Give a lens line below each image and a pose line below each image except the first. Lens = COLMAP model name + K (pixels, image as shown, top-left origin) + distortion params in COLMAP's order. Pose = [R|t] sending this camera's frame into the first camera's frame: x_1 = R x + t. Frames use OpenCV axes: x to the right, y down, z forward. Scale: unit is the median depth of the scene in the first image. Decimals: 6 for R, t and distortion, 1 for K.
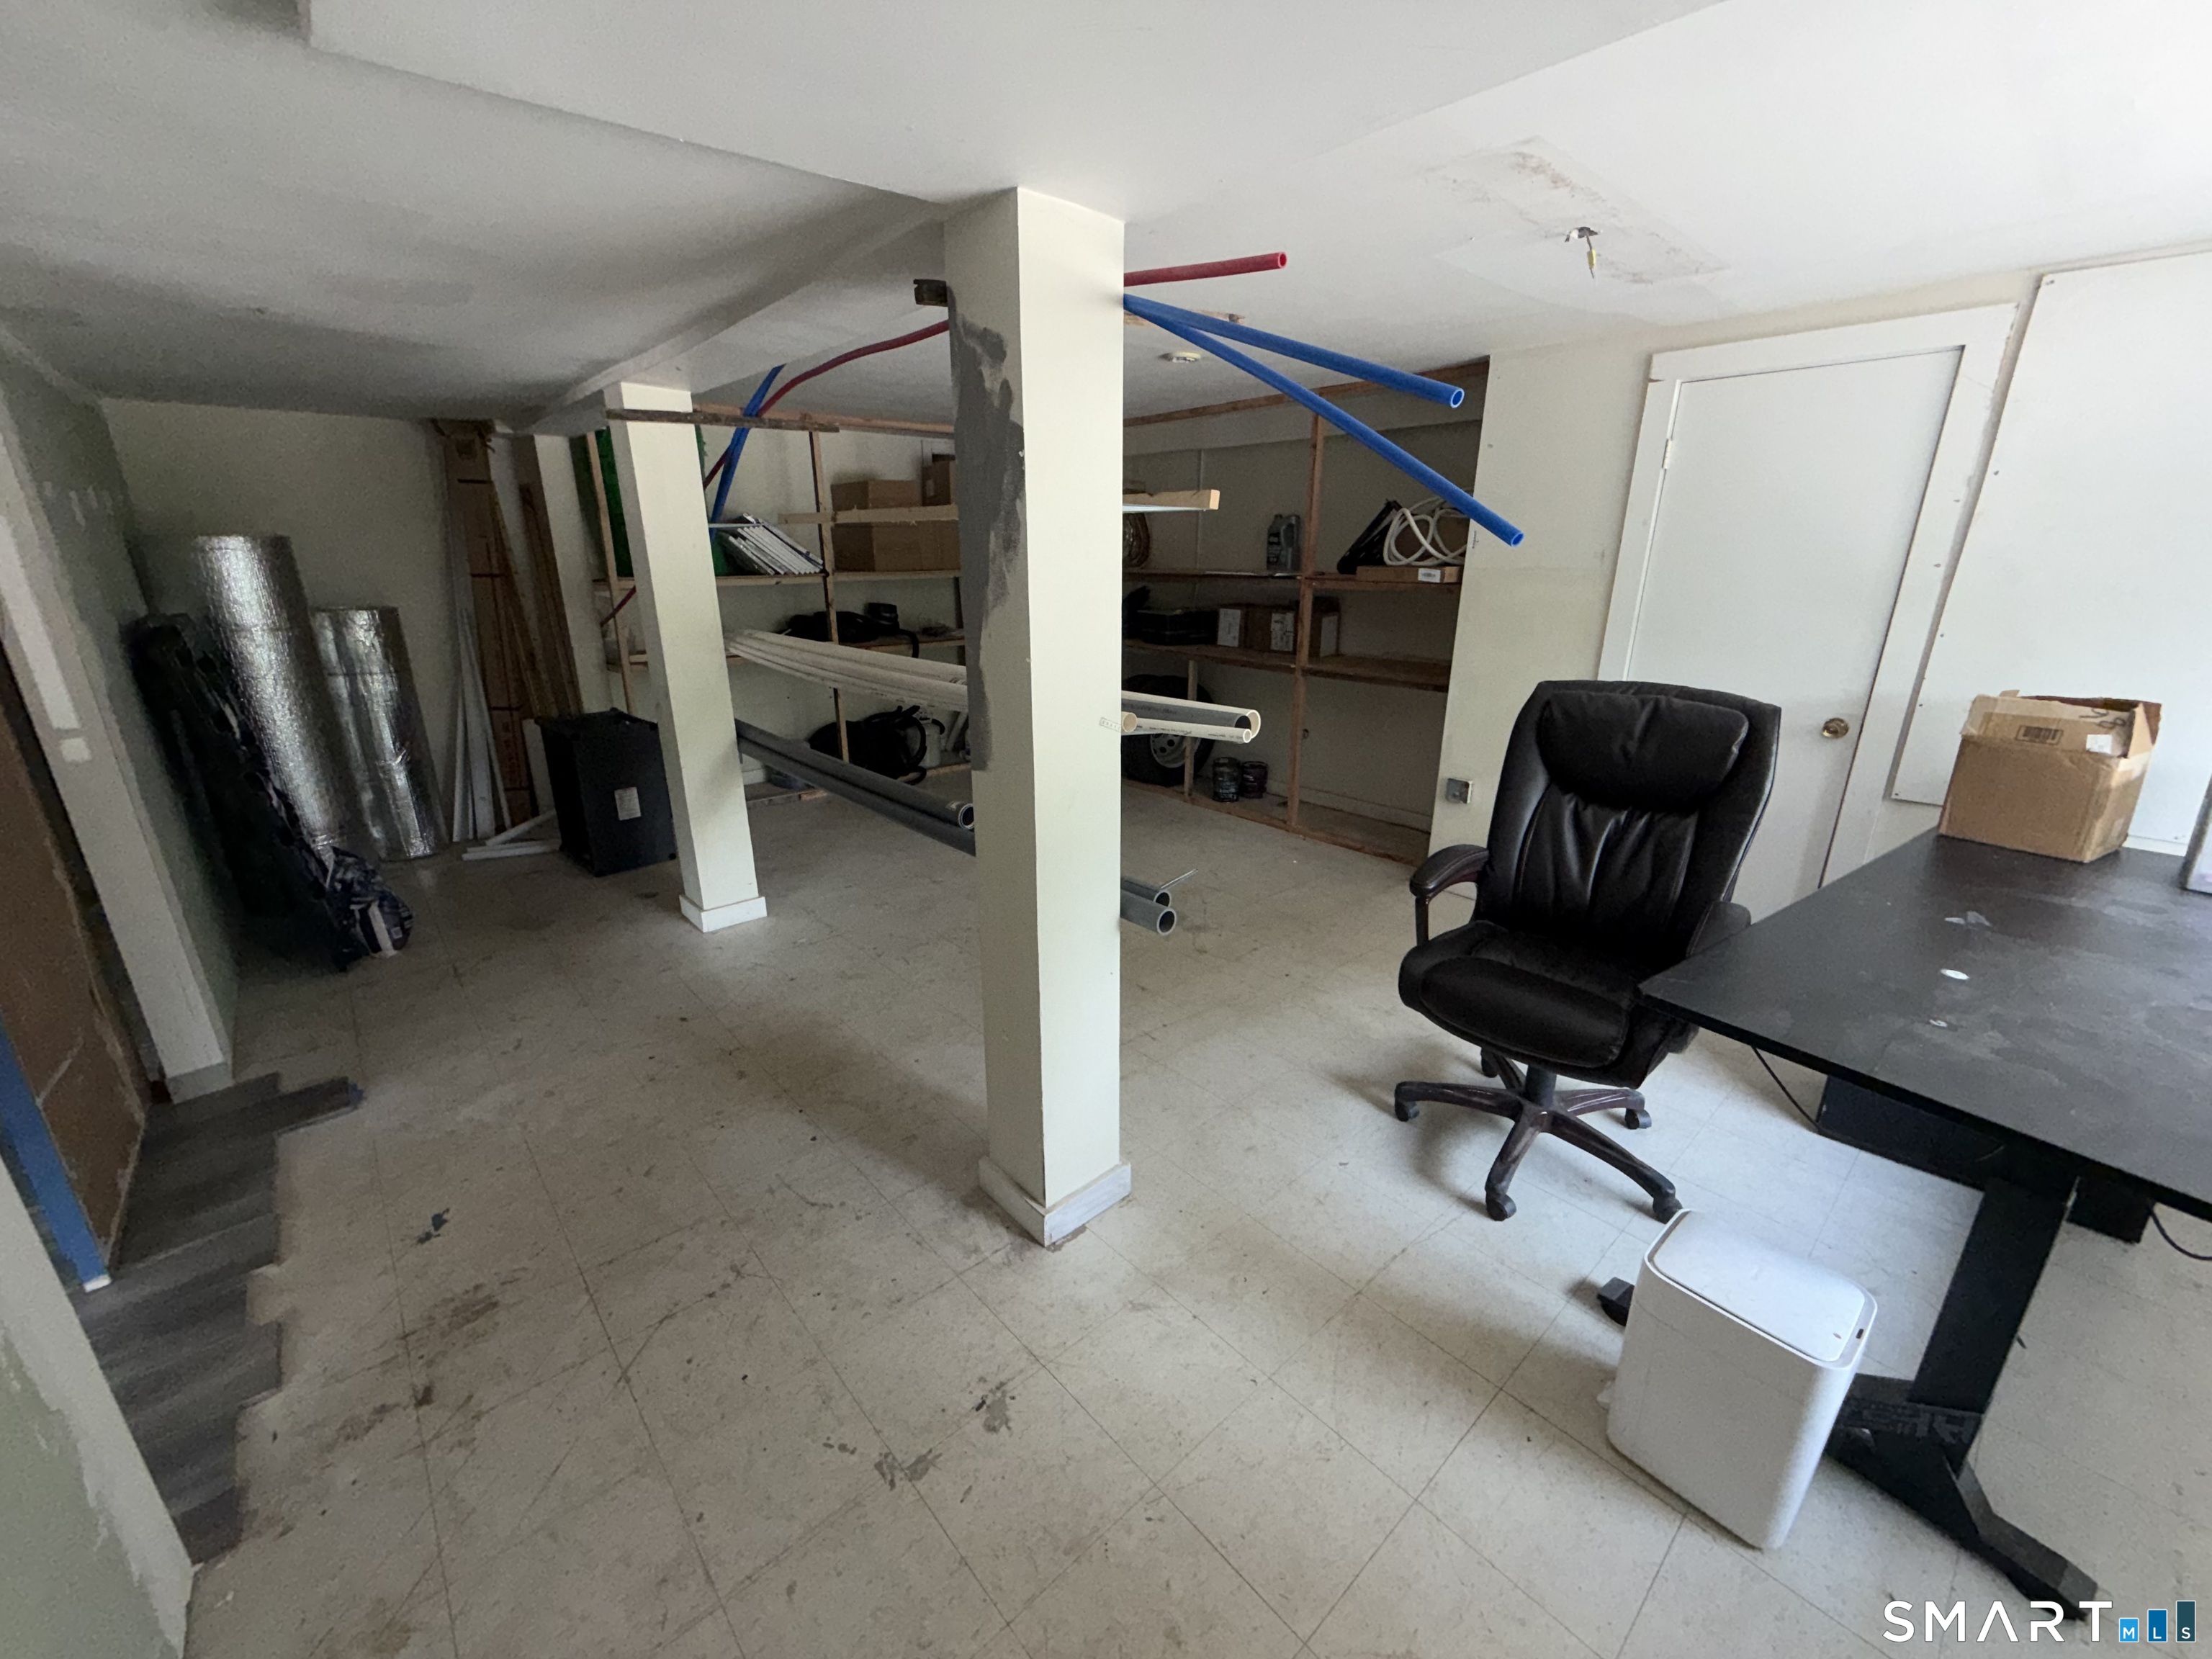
lens RADIAL K [[881.5, 0, 1101.9], [0, 881.5, 831.8], [0, 0, 1]] dist [0.002086, 0.000025]
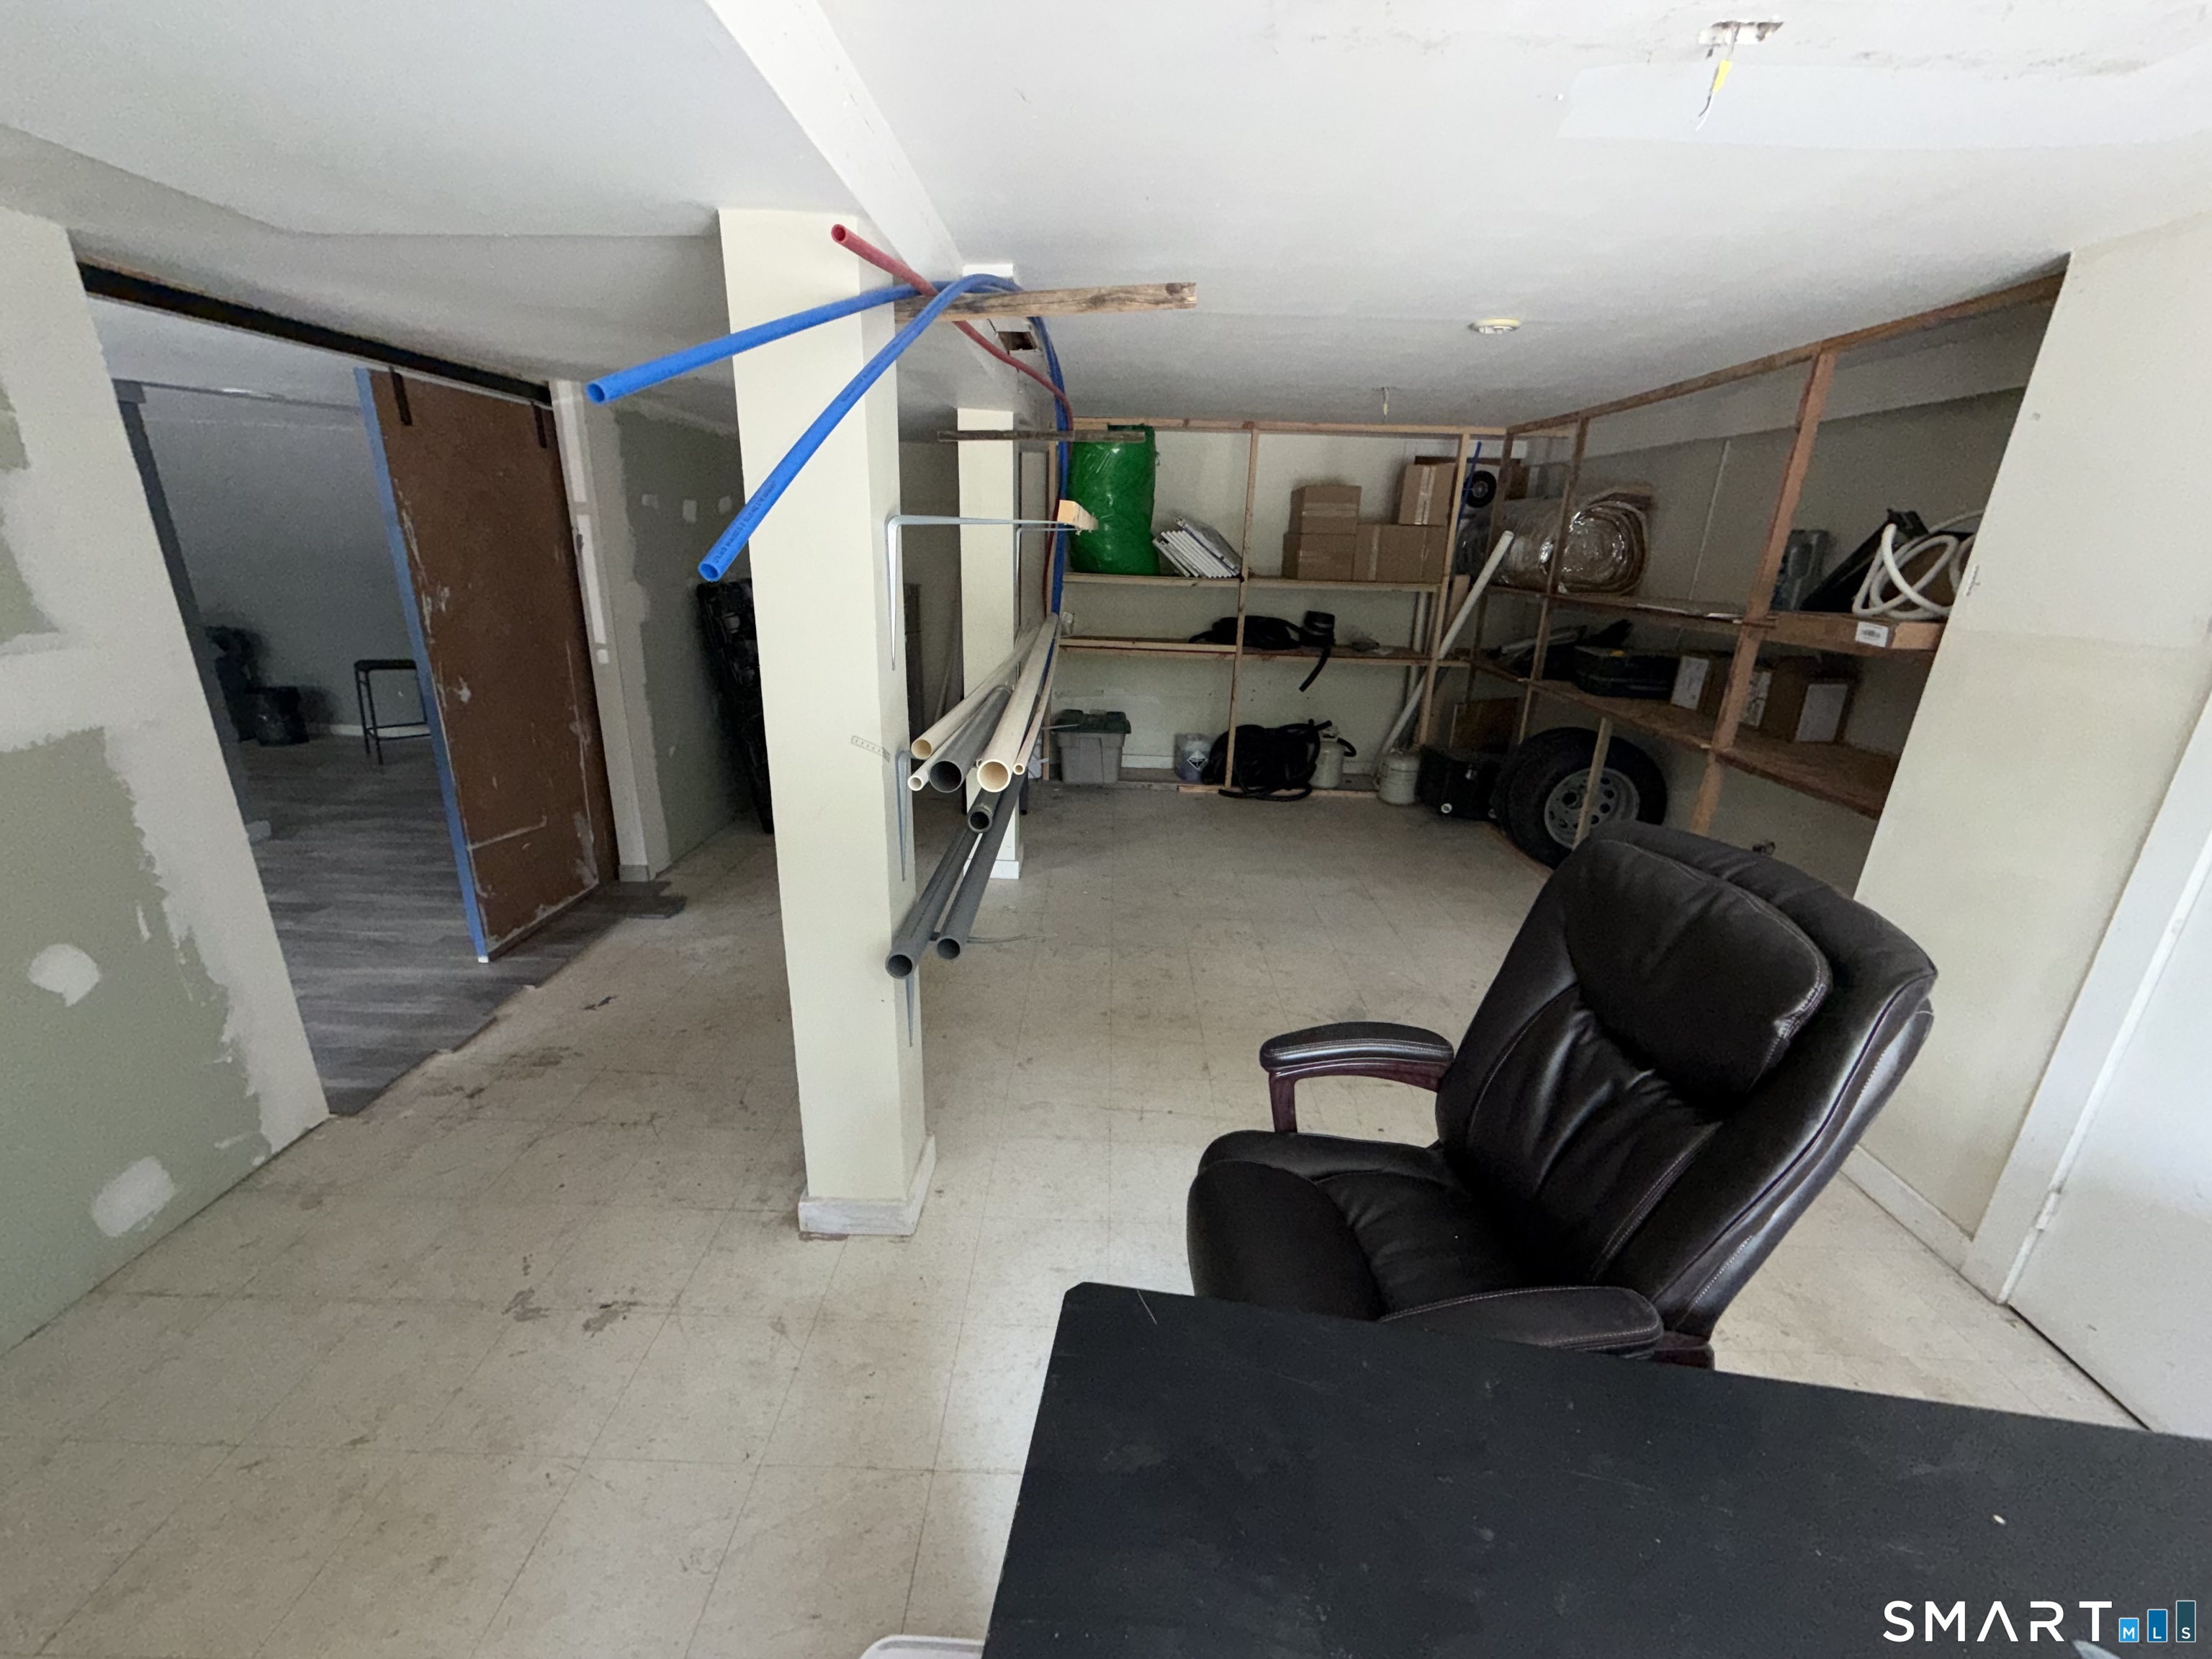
lens RADIAL K [[881.5, 0, 1101.9], [0, 881.5, 831.8], [0, 0, 1]] dist [0.002086, 0.000025]
pose [[0.740529, 0.236501, -0.629035, 0.398144], [-0.238675, 0.967563, 0.082800, -0.082299], [0.628213, 0.088819, 0.772955, 0.205715]]
